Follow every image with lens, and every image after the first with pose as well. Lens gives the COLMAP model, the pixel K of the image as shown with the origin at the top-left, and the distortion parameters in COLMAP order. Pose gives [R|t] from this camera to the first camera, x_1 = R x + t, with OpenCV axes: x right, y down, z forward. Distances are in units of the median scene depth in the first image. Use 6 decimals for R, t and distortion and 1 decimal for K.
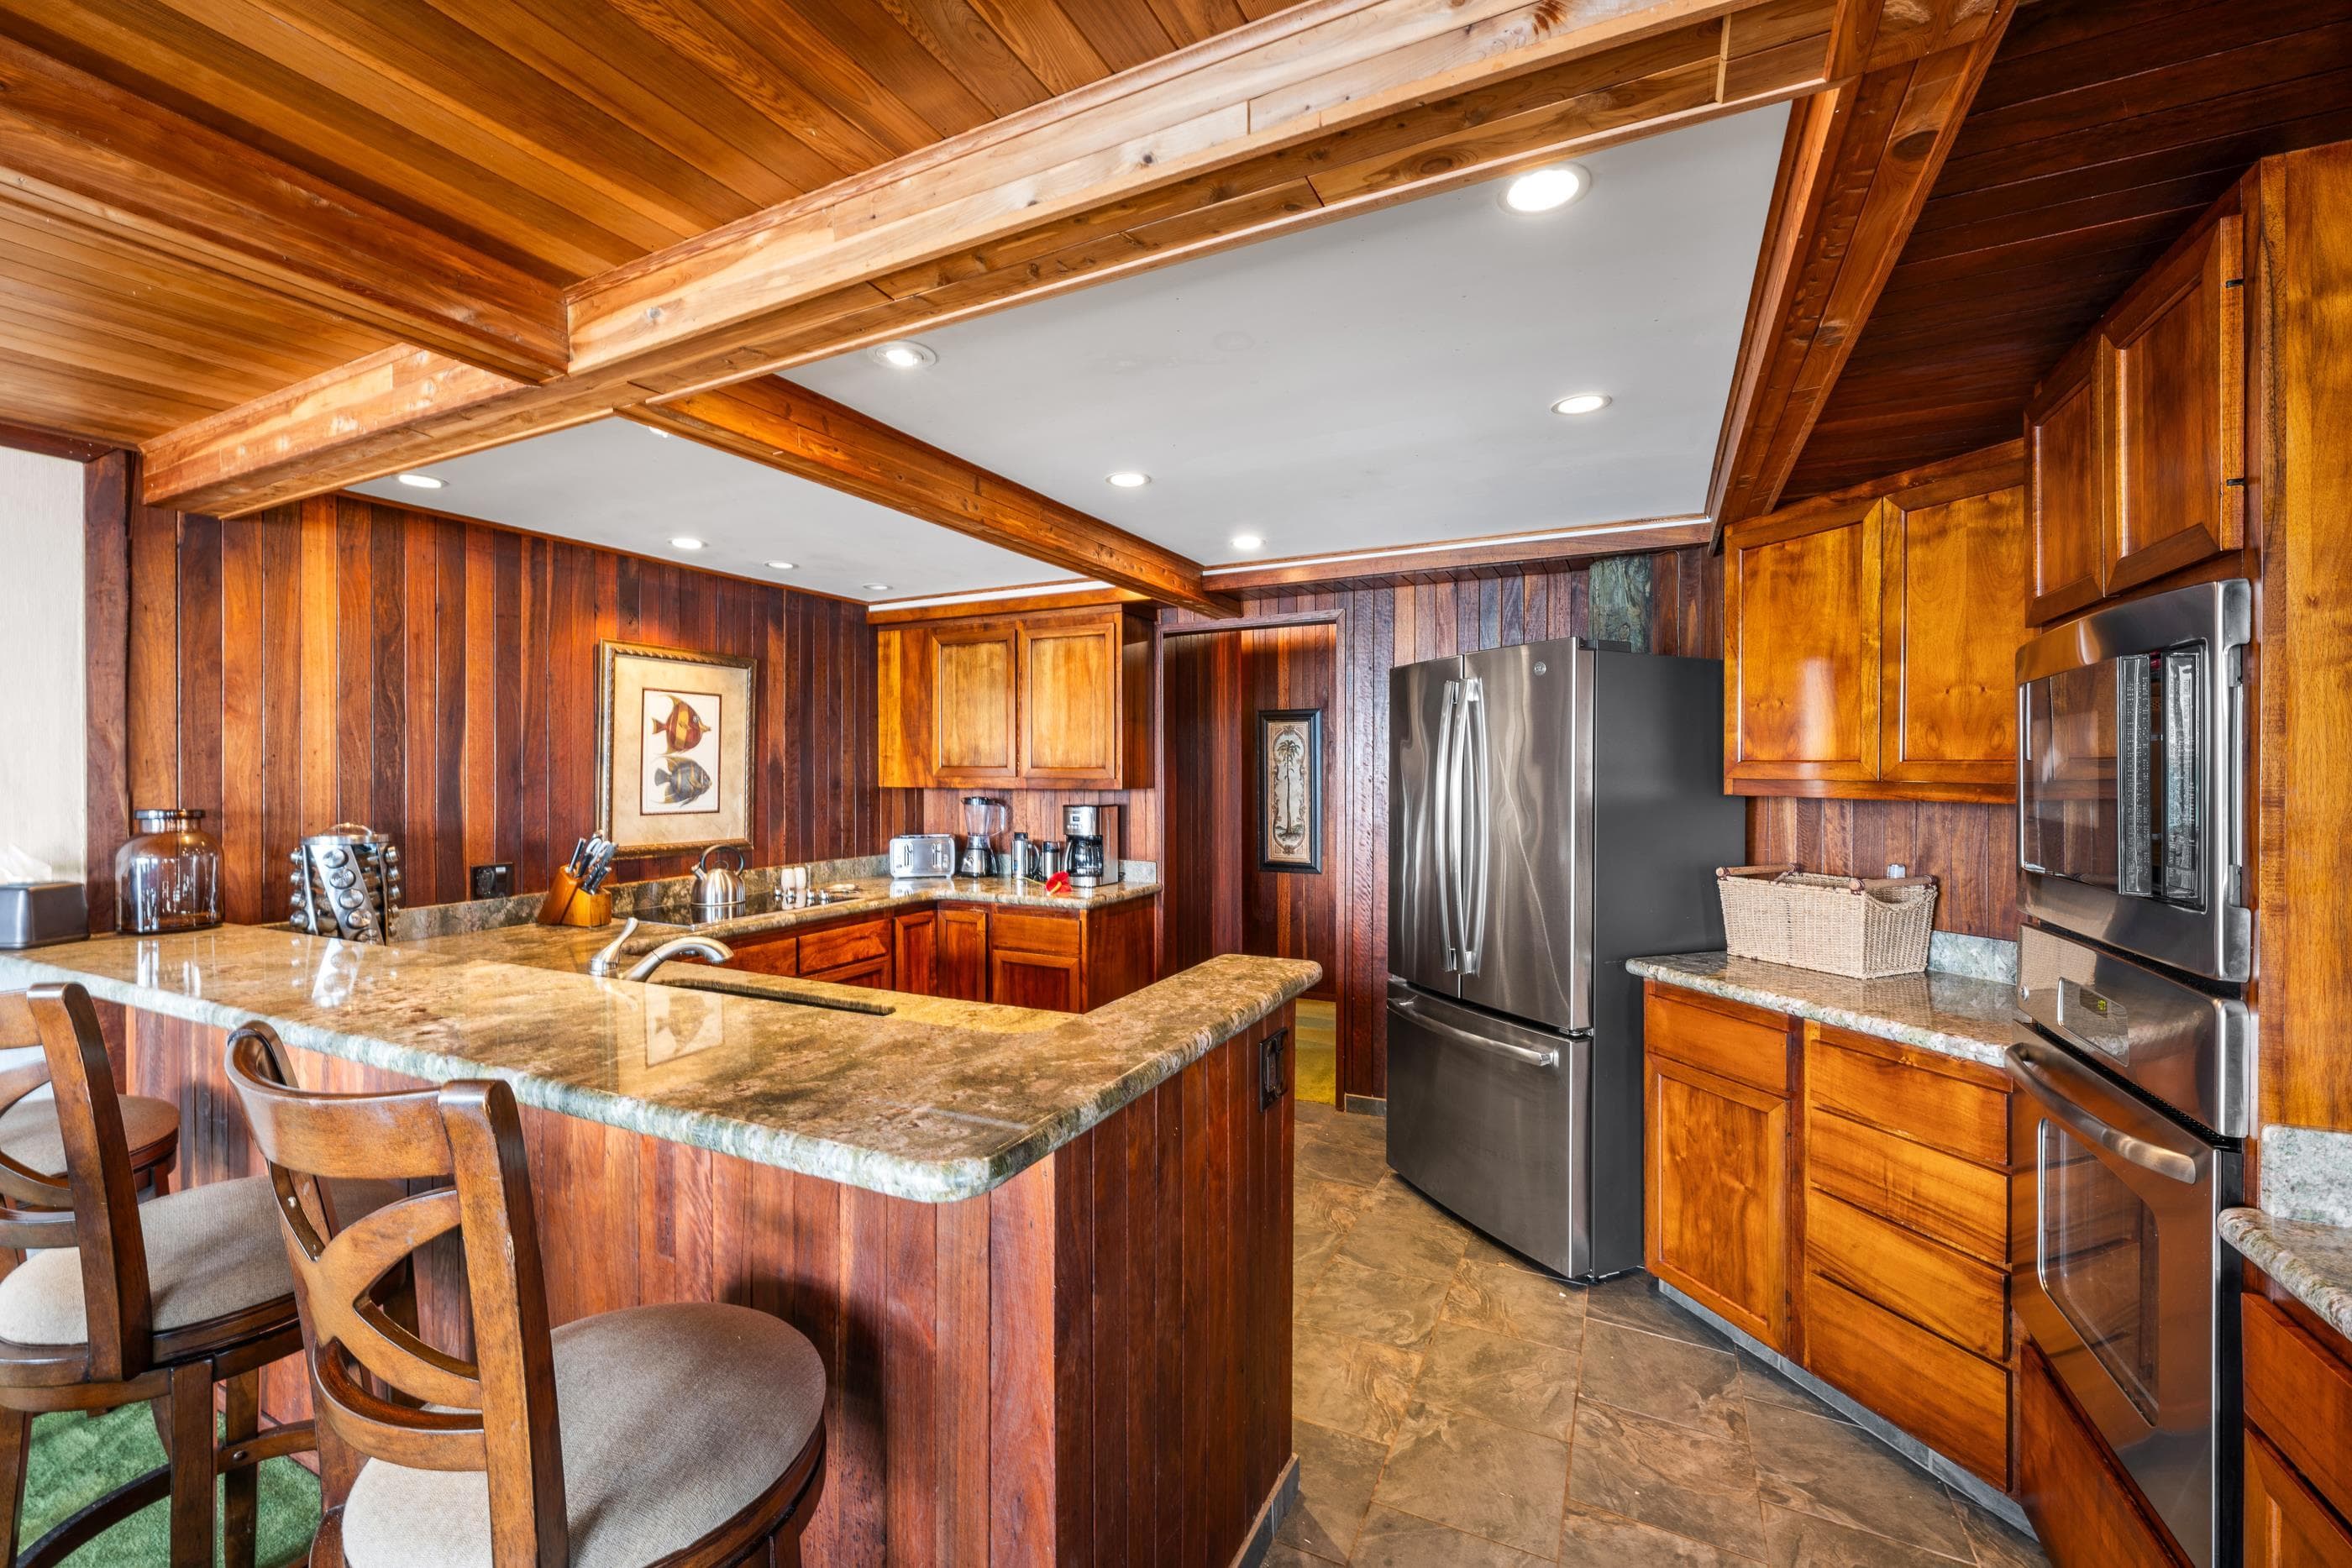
lens RADIAL K [[1011.1, 0, 1176.0], [0, 1011.1, 784.0], [0, 0, 1]] dist [-0.000412, -0.000056]
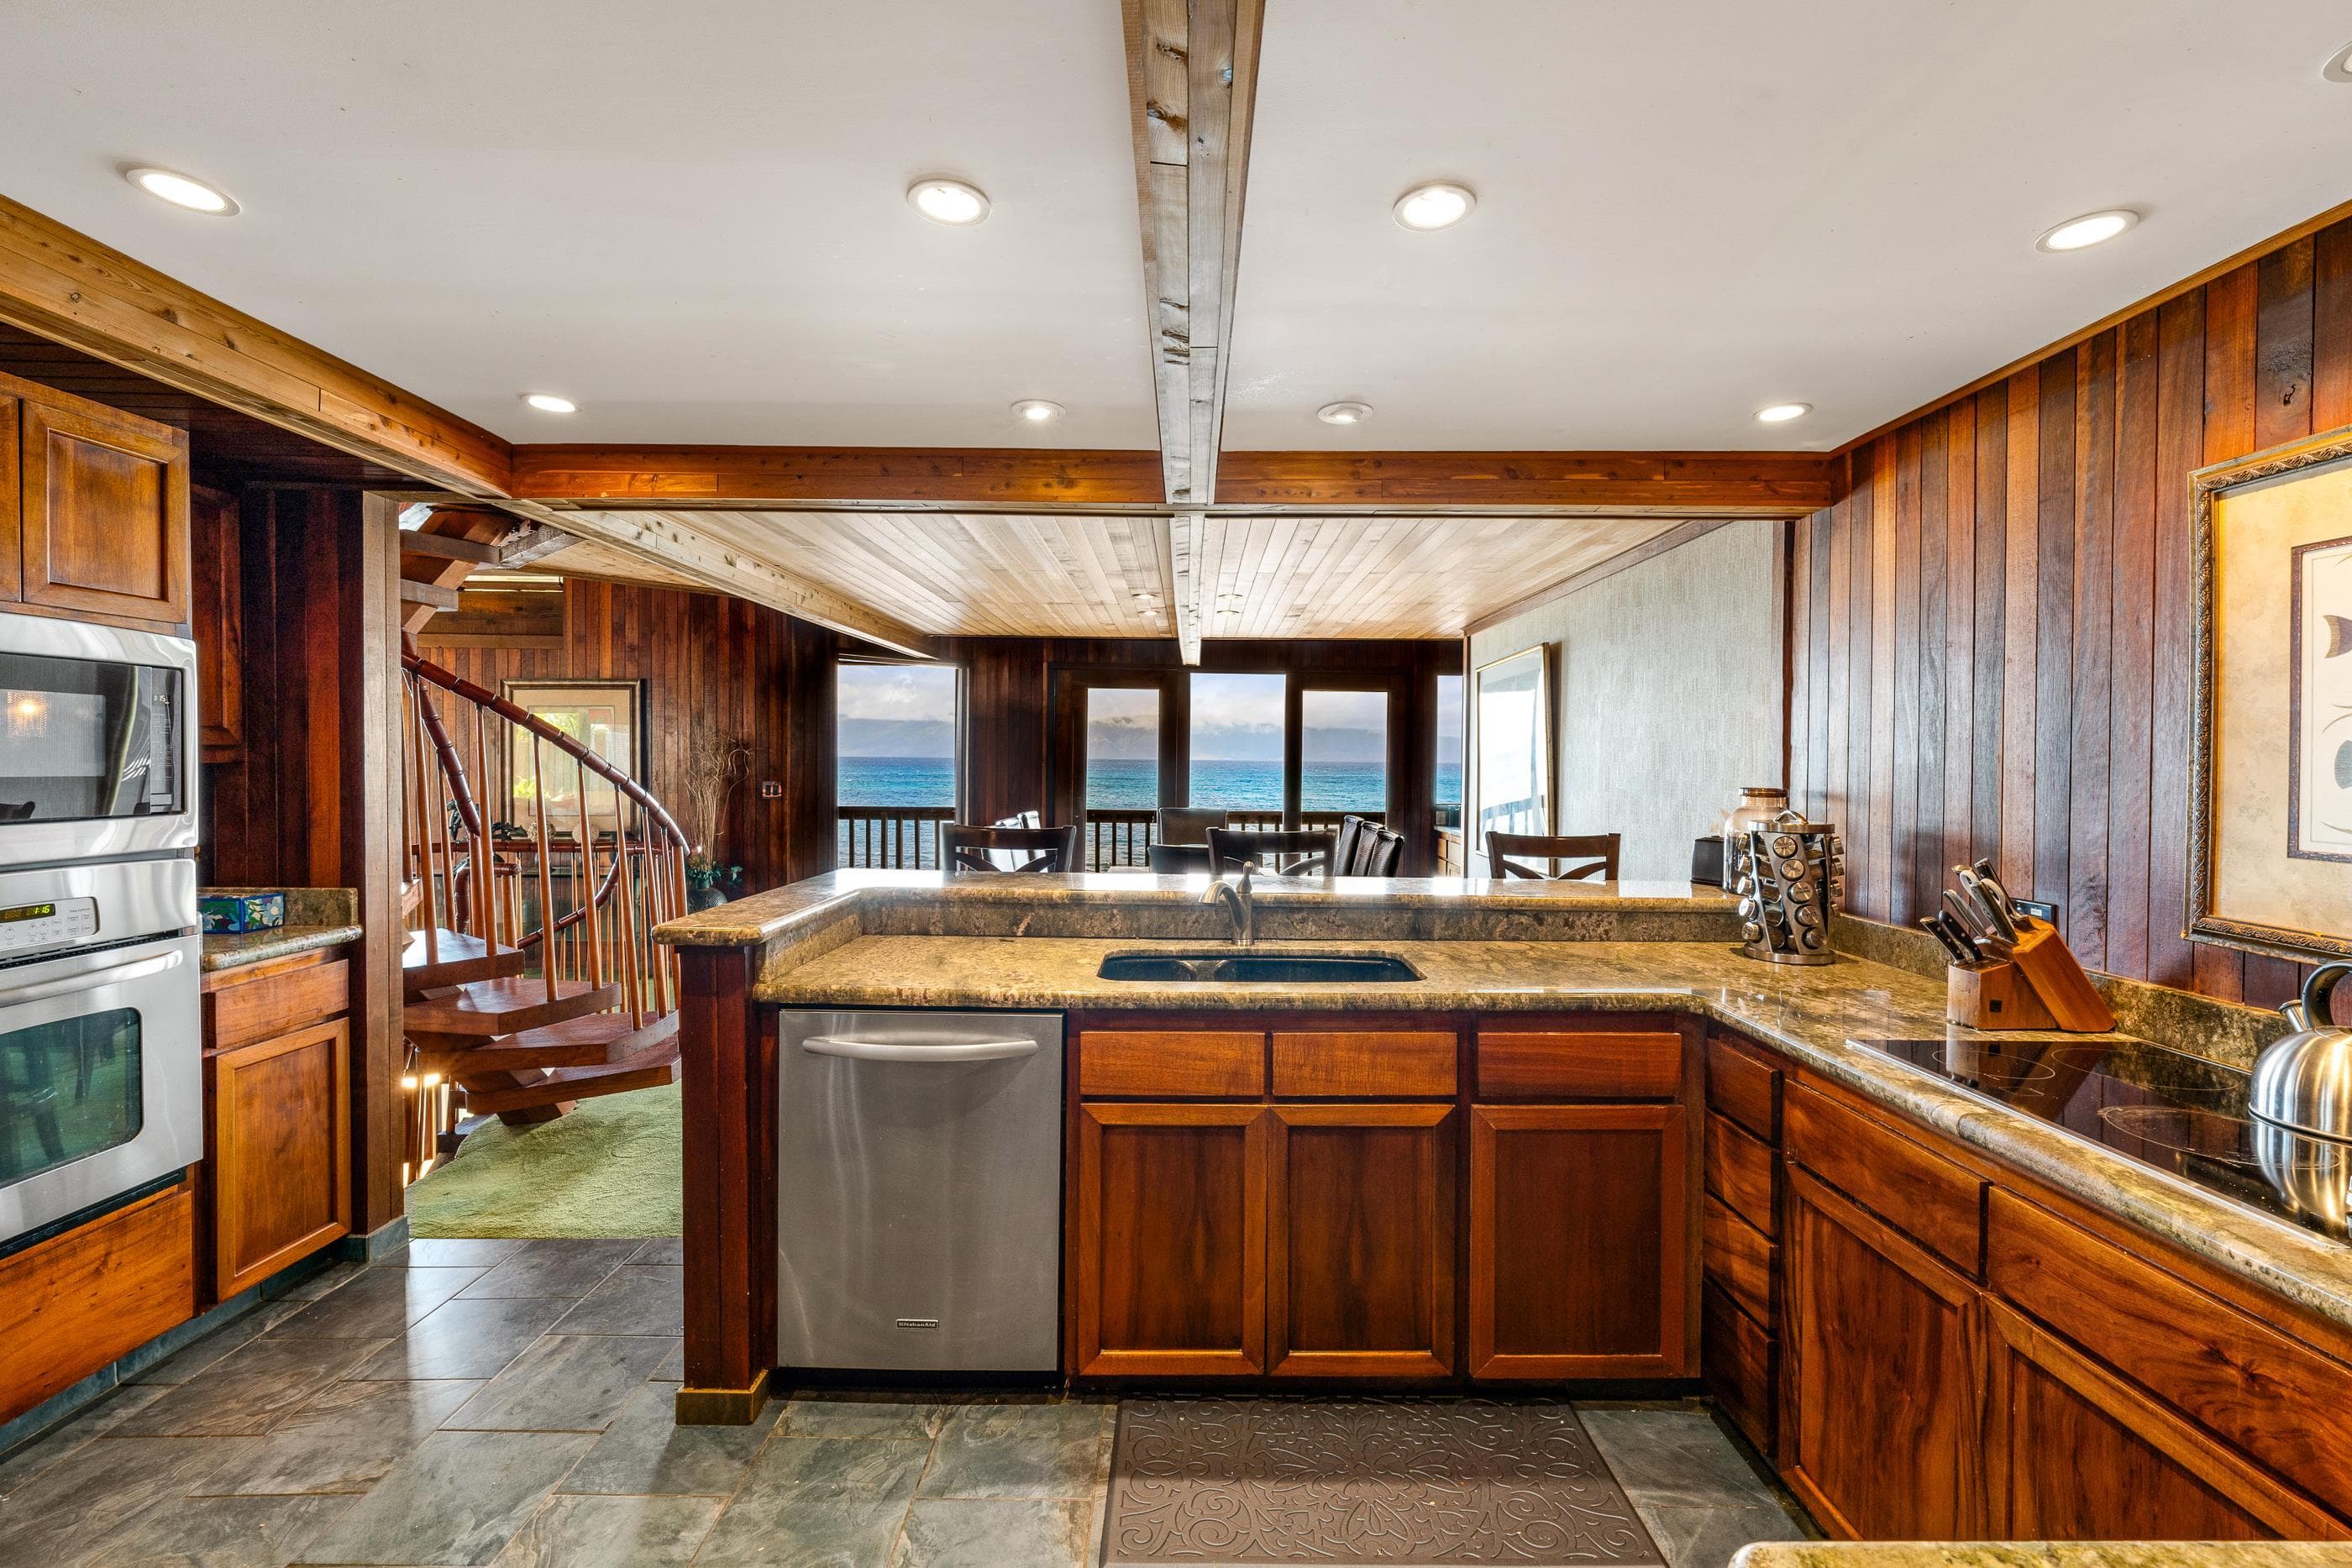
lens RADIAL K [[1011.1, 0, 1176.0], [0, 1011.1, 784.0], [0, 0, 1]] dist [-0.000412, -0.000056]
pose [[-0.883268, -0.000023, -0.468868, 0.143806], [-0.008708, 0.999828, 0.016354, -0.001353], [0.468787, 0.018528, -0.883117, 2.082188]]
